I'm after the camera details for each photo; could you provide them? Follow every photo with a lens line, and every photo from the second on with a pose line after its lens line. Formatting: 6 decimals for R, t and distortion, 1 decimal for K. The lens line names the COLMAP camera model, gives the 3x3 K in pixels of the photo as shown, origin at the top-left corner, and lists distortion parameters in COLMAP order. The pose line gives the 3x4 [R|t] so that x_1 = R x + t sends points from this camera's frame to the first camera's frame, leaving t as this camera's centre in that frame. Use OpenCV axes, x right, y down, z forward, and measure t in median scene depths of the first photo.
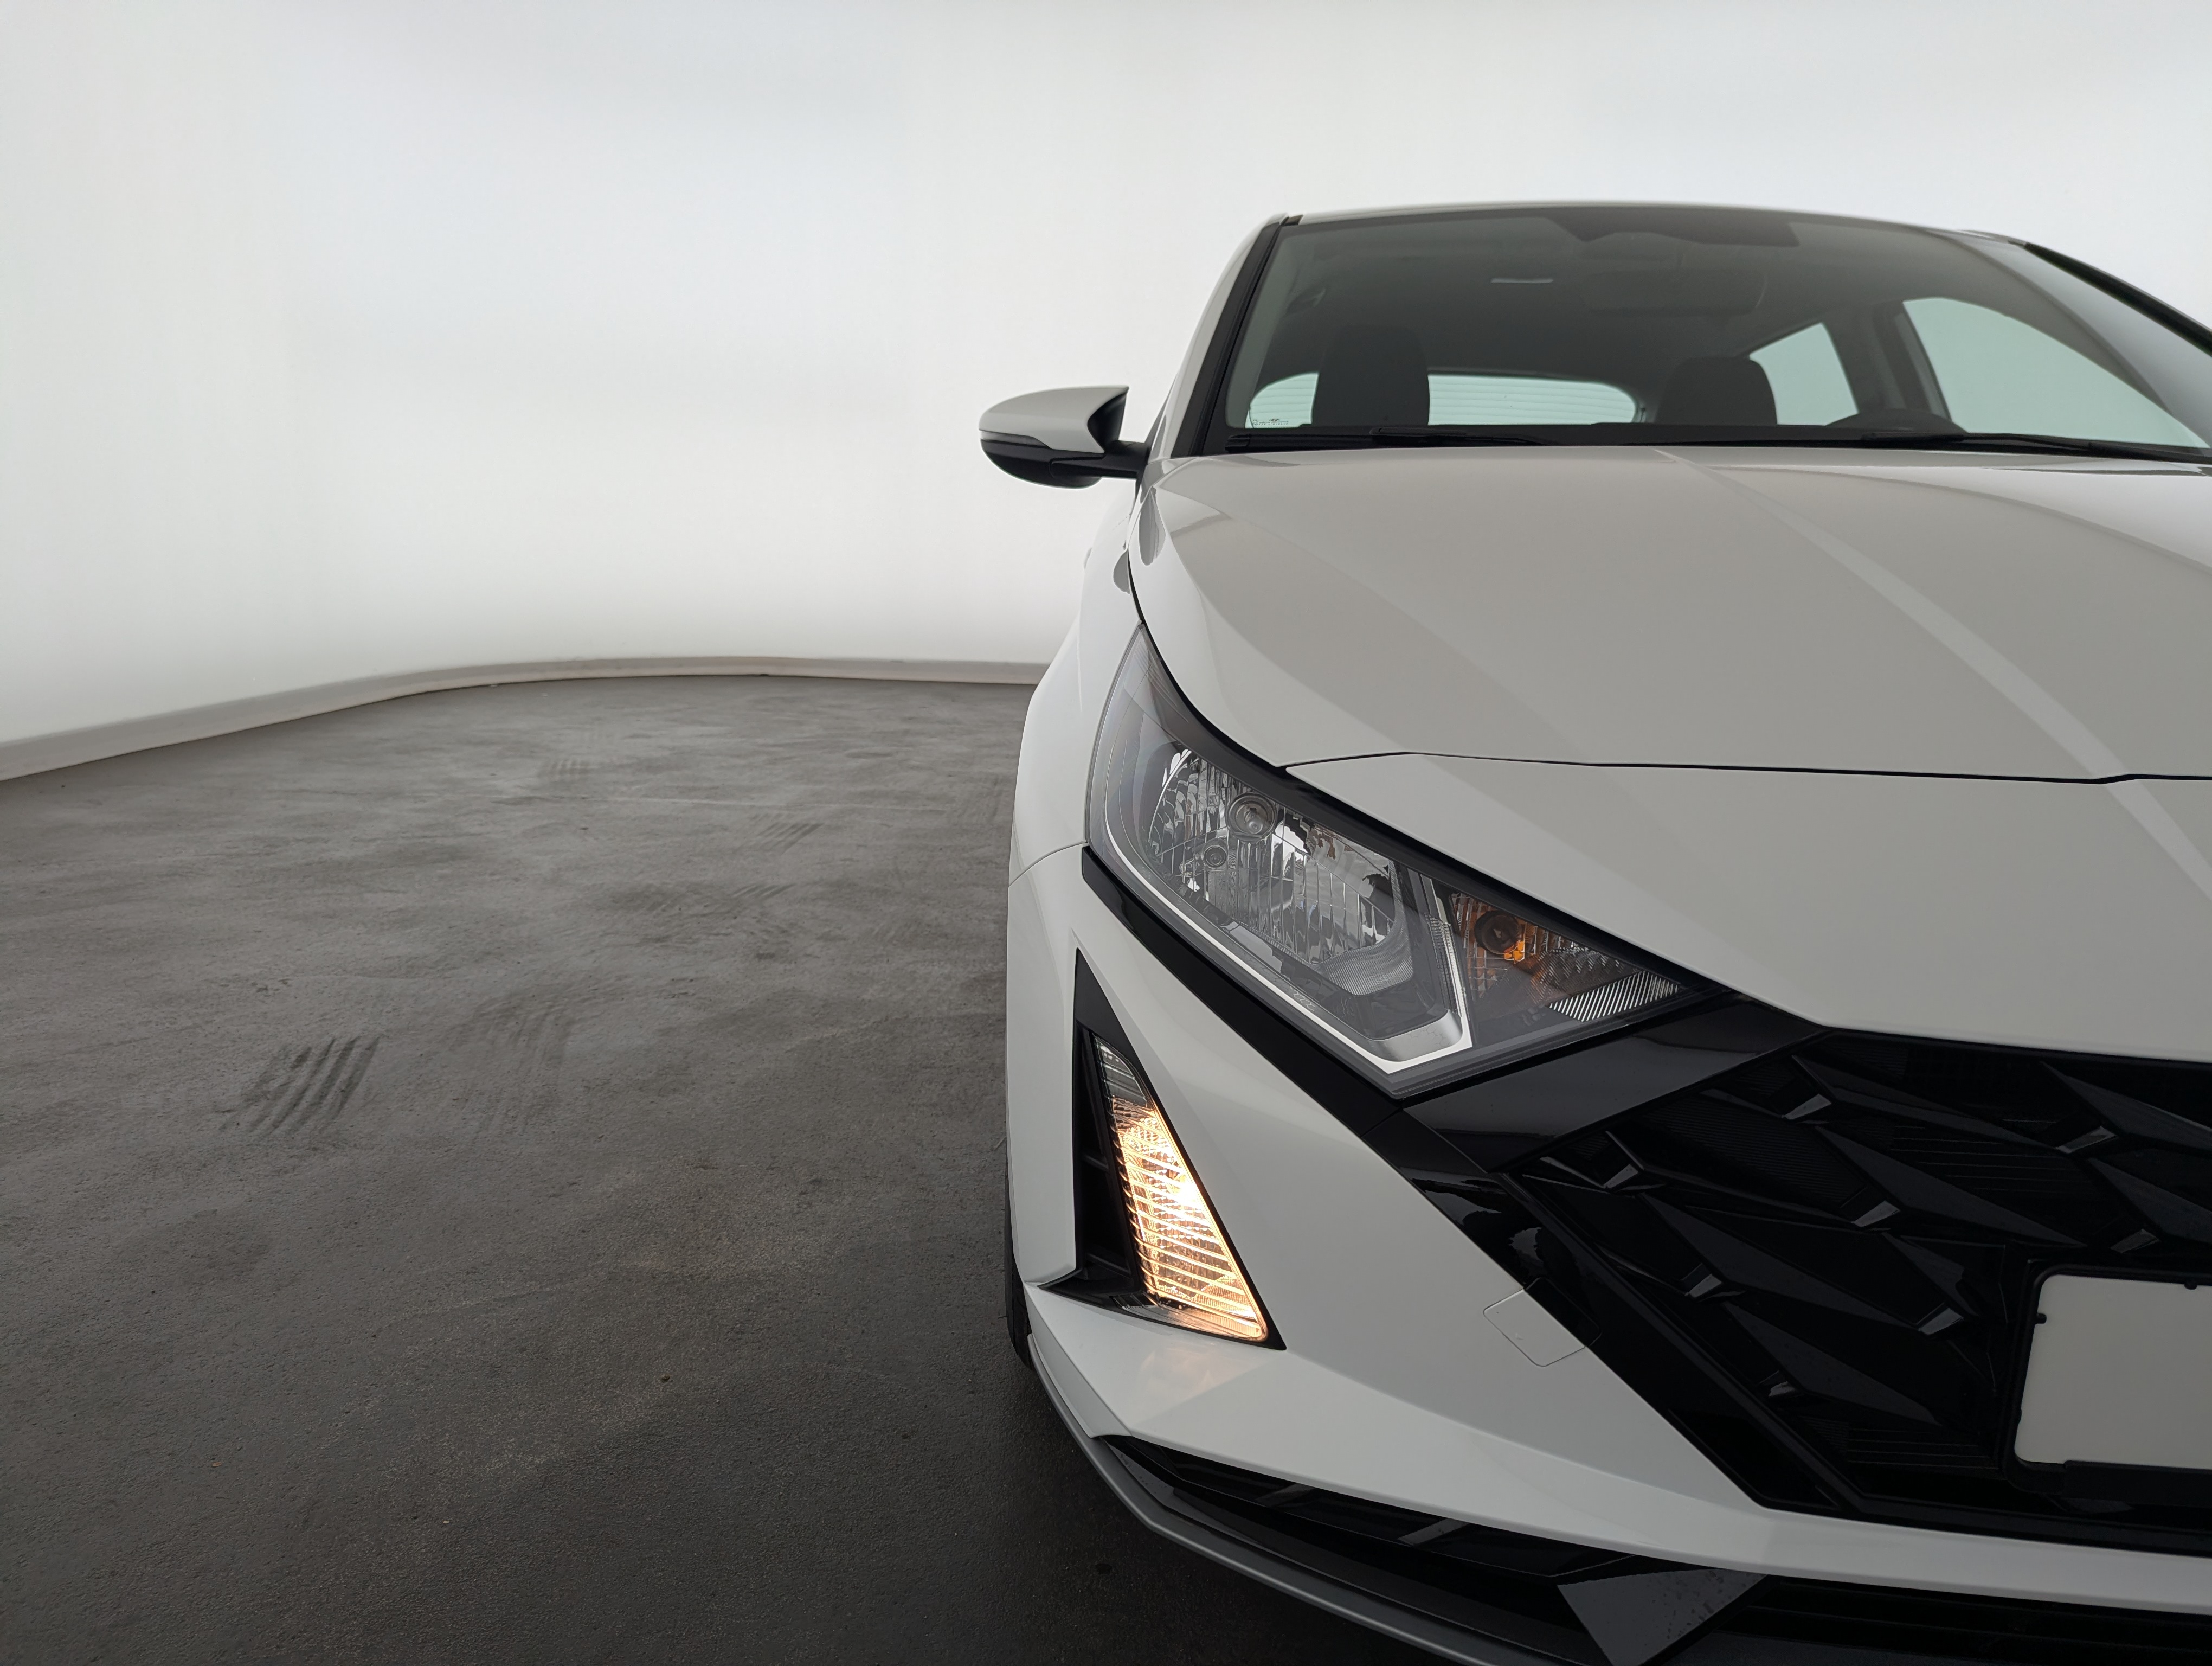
lens RADIAL K [[1583.1, 0, 1106.0], [0, 1583.1, 833.0], [0, 0, 1]] dist [0.056579, -0.063479]
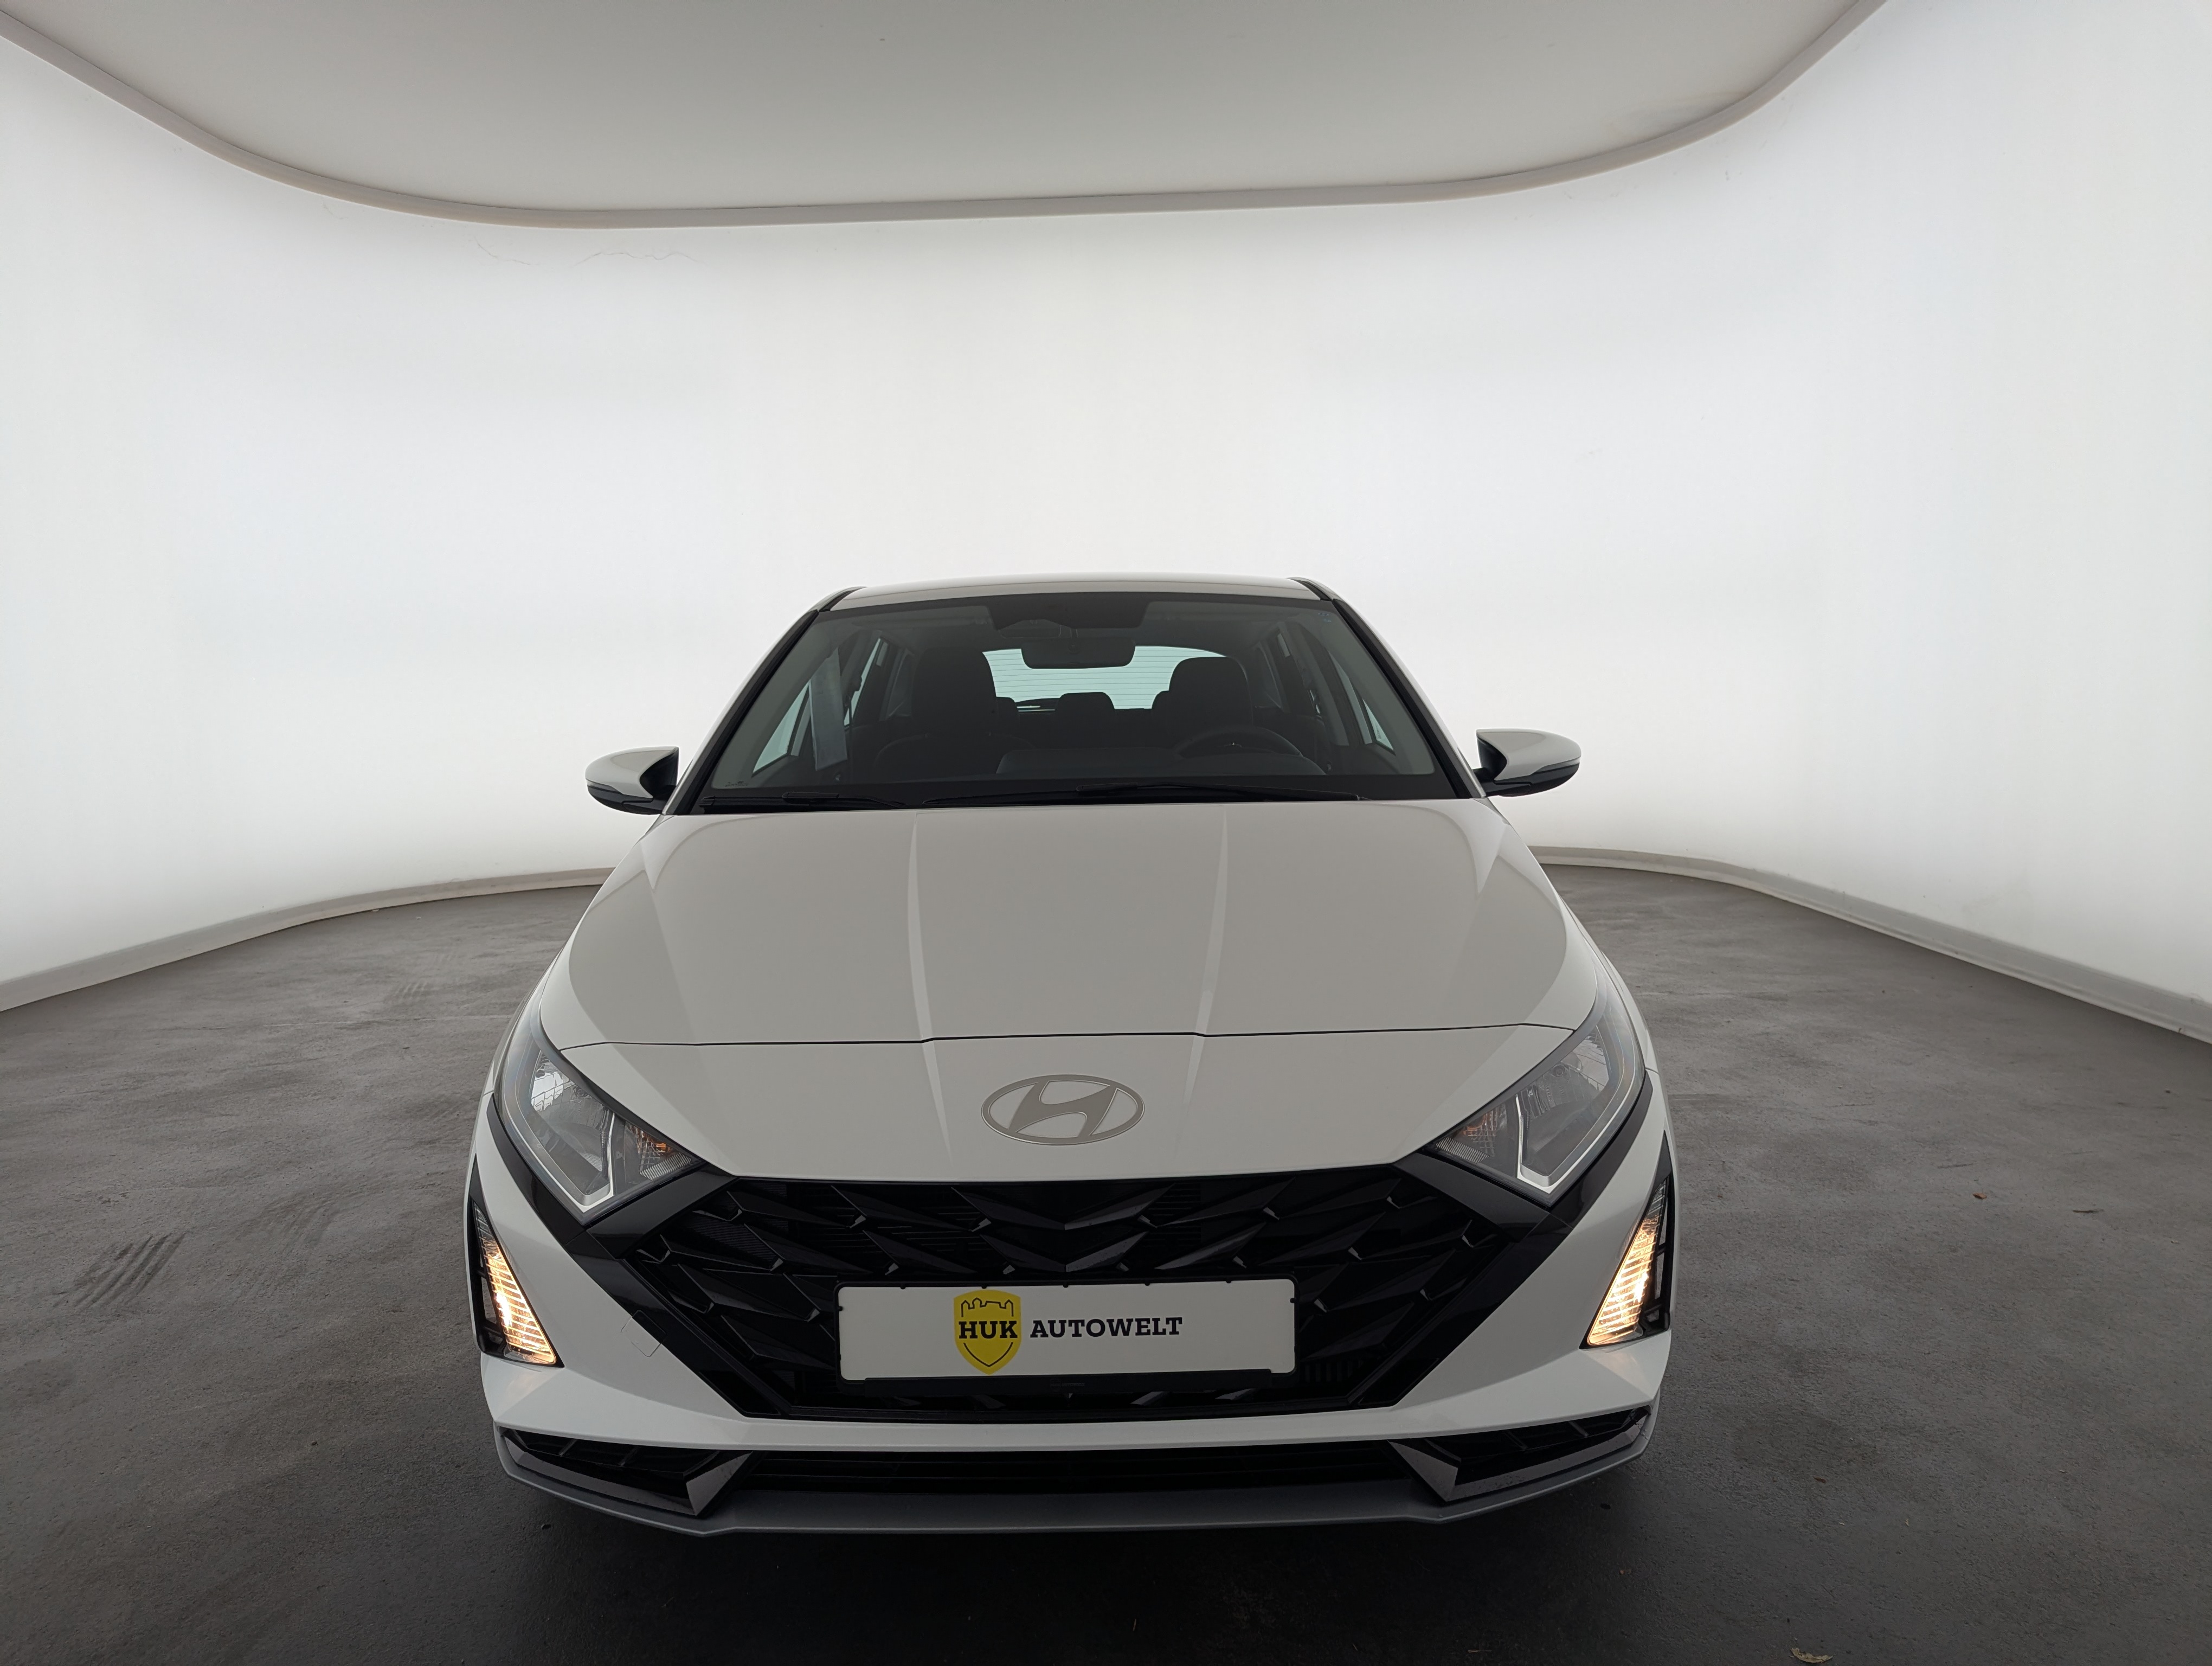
lens RADIAL K [[1583.1, 0, 1106.0], [0, 1583.1, 833.0], [0, 0, 1]] dist [0.056579, -0.063479]
pose [[0.998042, -0.058138, 0.023067, 0.277764], [0.060029, 0.993928, -0.092215, -0.032228], [-0.017566, 0.093419, 0.995472, -0.349472]]
